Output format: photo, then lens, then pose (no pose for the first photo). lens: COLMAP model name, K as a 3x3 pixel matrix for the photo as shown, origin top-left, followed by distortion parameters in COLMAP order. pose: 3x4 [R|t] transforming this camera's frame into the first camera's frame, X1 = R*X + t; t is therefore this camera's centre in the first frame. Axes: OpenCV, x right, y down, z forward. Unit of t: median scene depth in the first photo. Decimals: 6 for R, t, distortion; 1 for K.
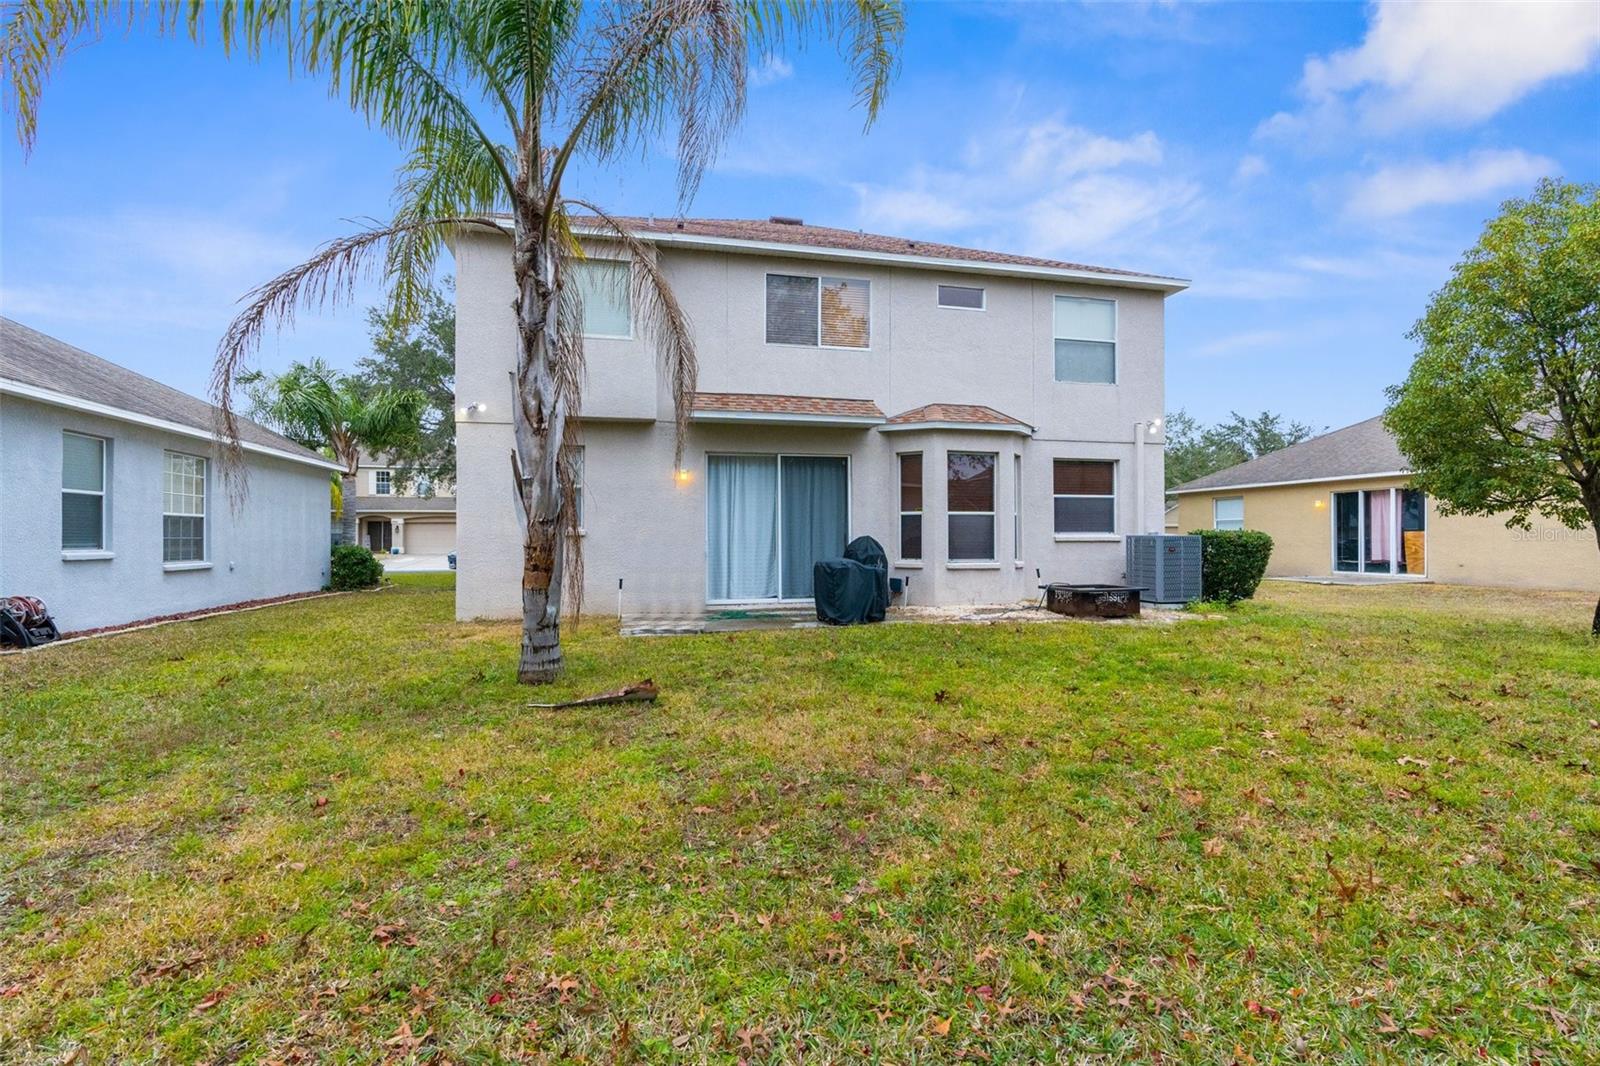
lens RADIAL K [[739.1, 0, 793.7], [0, 739.1, 508.4], [0, 0, 1]] dist [-0.006485, 0.000043]
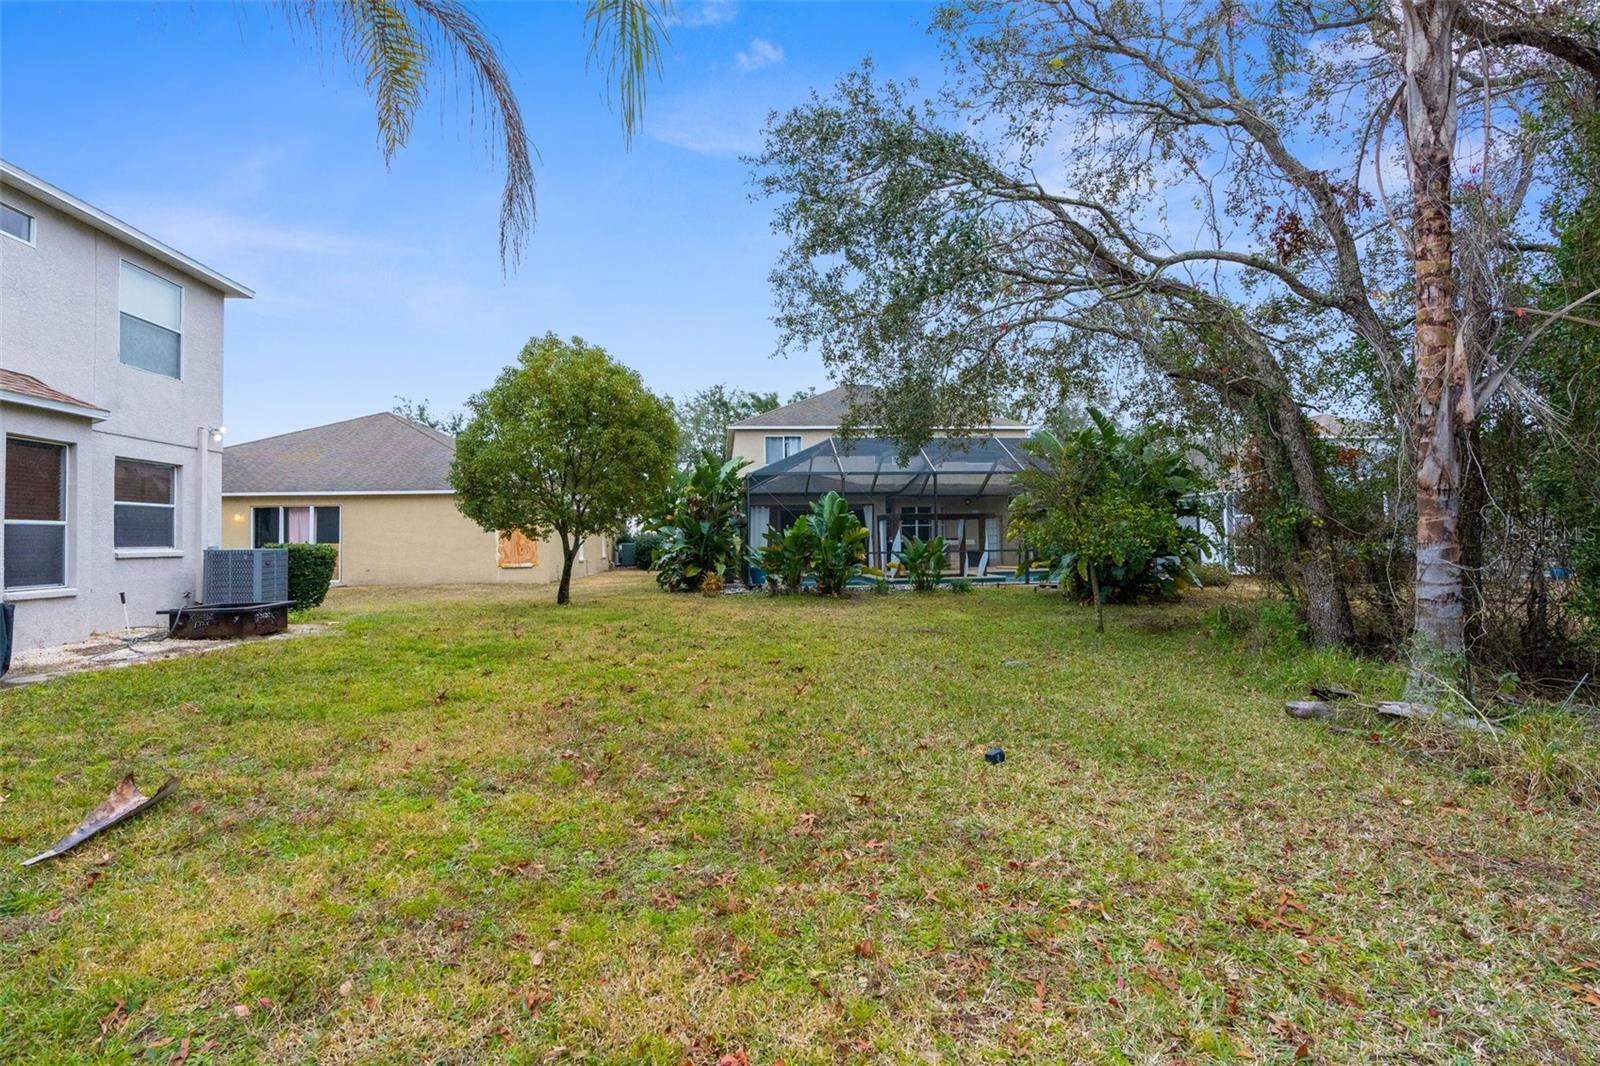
lens RADIAL K [[739.1, 0, 793.7], [0, 739.1, 508.4], [0, 0, 1]] dist [-0.006485, 0.000043]
pose [[0.158252, 0.044462, 0.986397, -0.319479], [-0.028826, 0.998768, -0.040395, 0.000818], [-0.986978, -0.022041, 0.159338, 0.125811]]
